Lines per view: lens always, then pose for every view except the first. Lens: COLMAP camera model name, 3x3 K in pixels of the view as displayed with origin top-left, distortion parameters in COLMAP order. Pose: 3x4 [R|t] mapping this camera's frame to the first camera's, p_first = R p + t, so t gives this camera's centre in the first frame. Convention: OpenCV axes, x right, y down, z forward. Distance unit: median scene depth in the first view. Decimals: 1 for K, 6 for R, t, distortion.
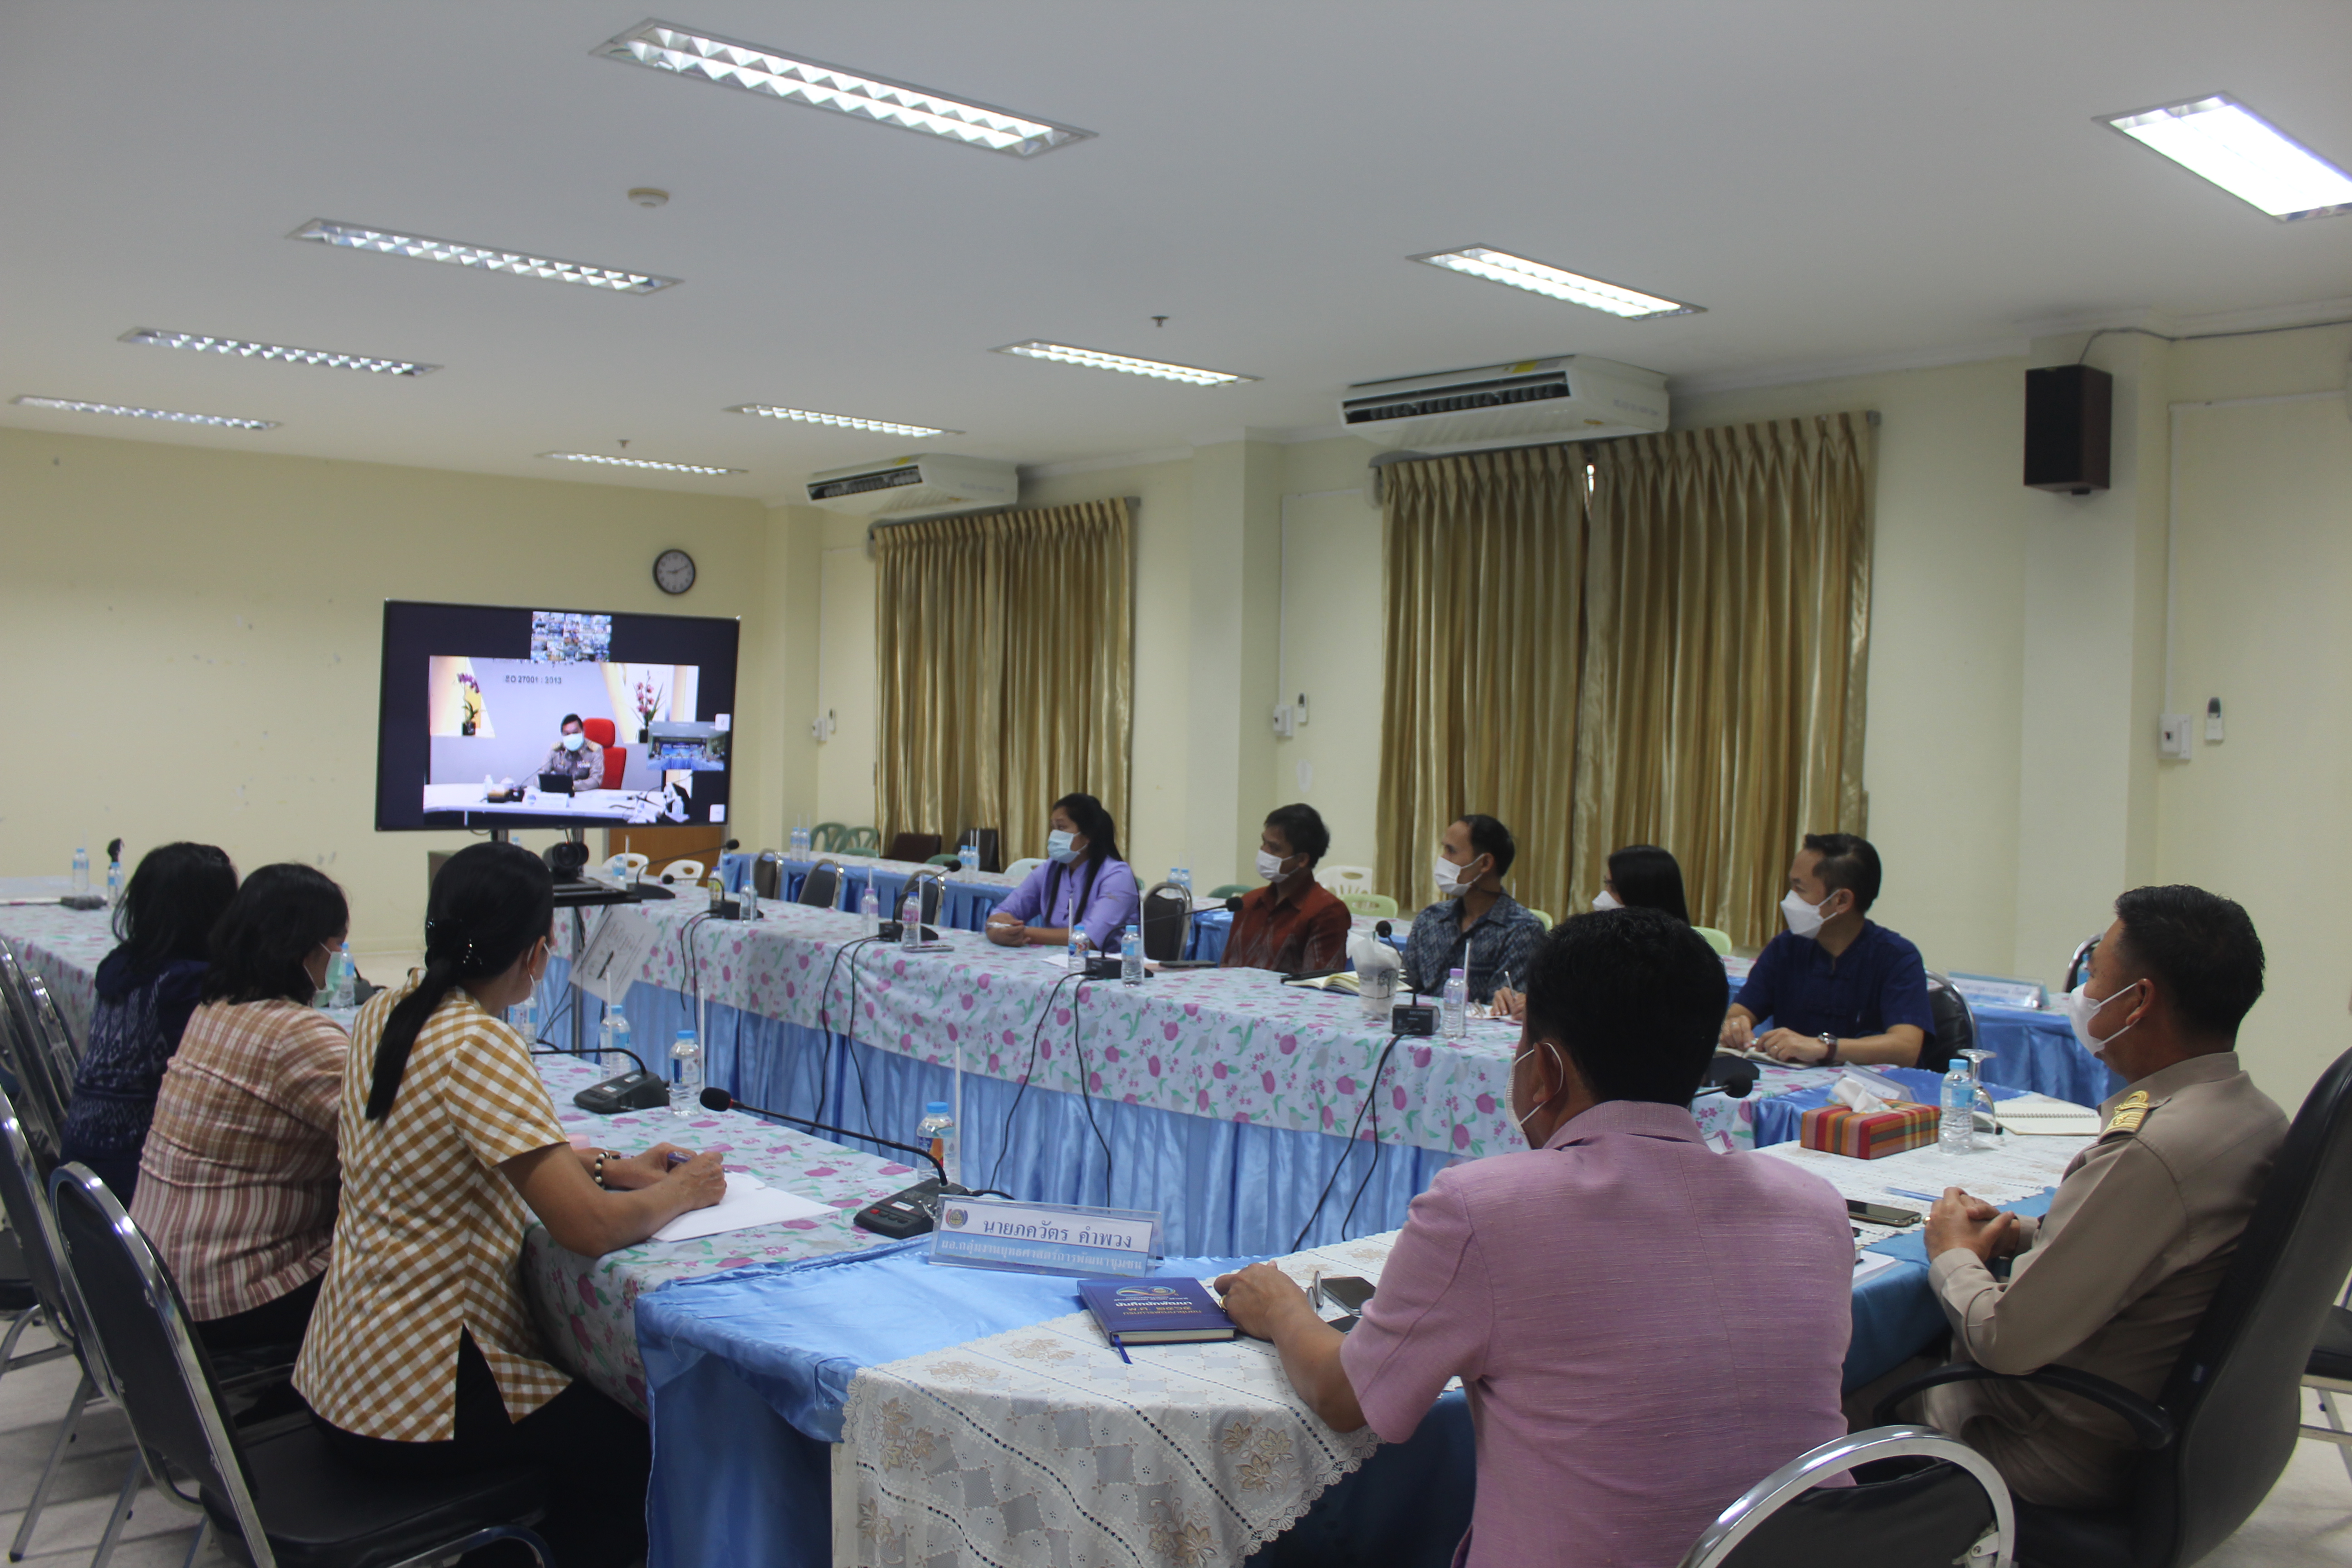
lens RADIAL K [[1948.5, 0, 1180.4], [0, 1948.5, 776.2], [0, 0, 1]] dist [-0.167749, 0.157239]
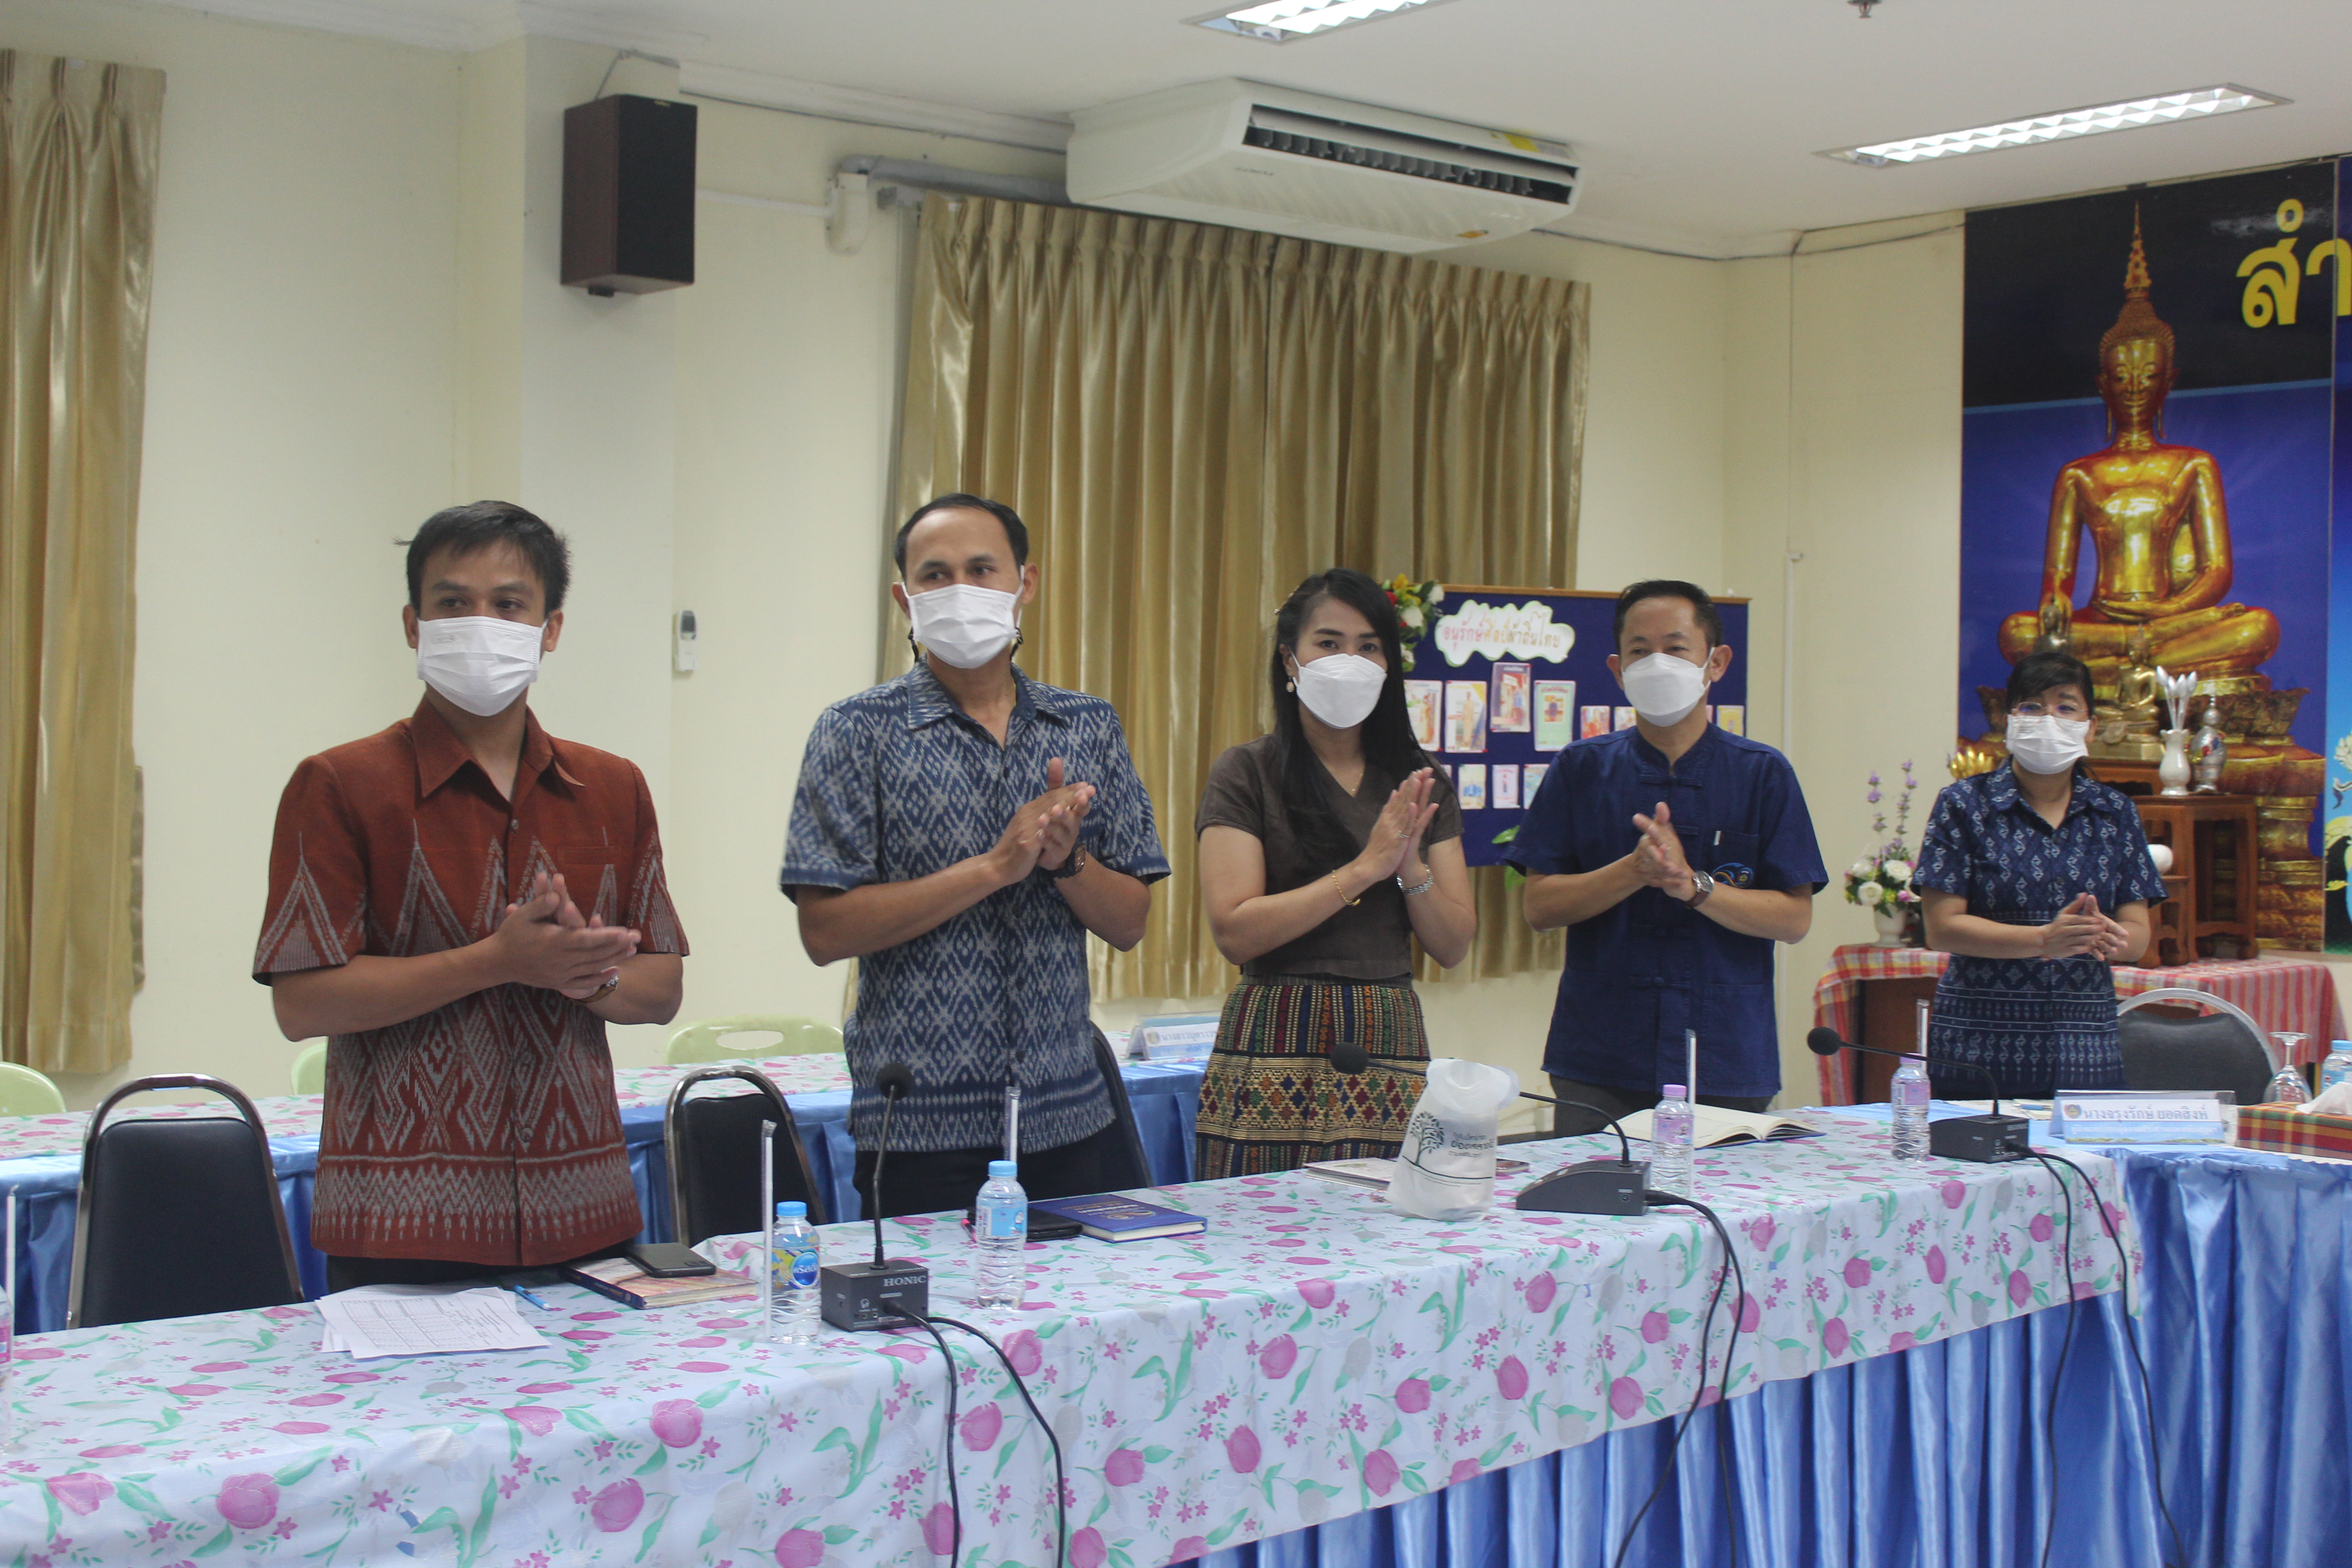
lens RADIAL K [[2907.6, 0, 1164.7], [0, 2907.6, 772.4], [0, 0, 1]] dist [-0.095558, 0.174021]
pose [[0.039081, -0.043227, 0.998301, -0.649864], [0.011862, 0.999014, 0.042794, -0.032206], [-0.999166, 0.010170, 0.039555, 0.968535]]
